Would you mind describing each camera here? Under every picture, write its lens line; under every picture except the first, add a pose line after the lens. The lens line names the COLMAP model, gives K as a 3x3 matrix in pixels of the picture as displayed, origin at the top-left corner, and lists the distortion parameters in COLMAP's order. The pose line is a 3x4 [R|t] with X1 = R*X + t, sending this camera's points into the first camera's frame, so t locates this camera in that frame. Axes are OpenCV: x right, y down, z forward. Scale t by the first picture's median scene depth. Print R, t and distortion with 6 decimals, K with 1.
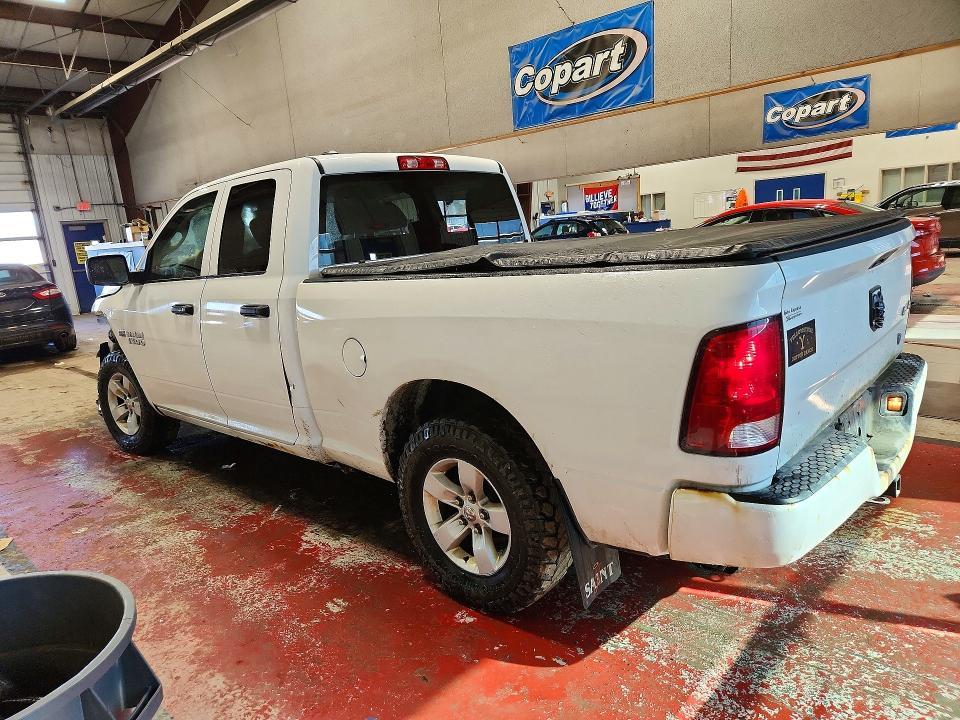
lens RADIAL K [[661.9, 0, 480.7], [0, 661.9, 361.1], [0, 0, 1]] dist [0.030092, 0.000213]
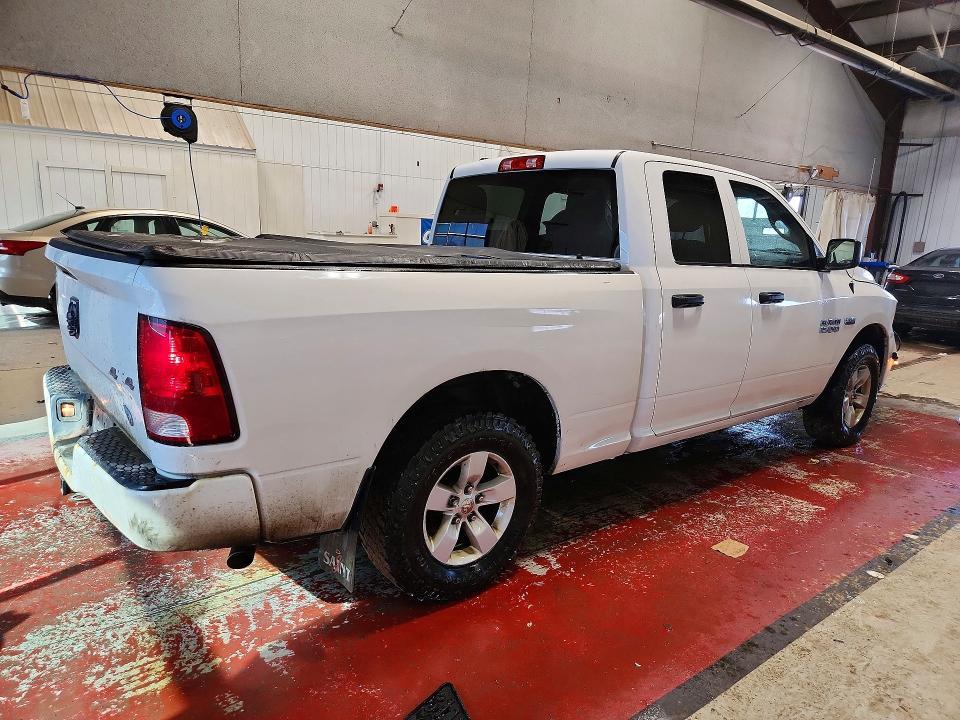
lens RADIAL K [[645.5, 0, 481.2], [0, 645.5, 362.4], [0, 0, 1]] dist [0.032499, -0.010058]
pose [[-0.166839, 0.273945, -0.947164, 1.291839], [-0.226532, 0.924280, 0.307229, -0.416720], [0.959608, 0.265821, -0.092148, 1.509647]]
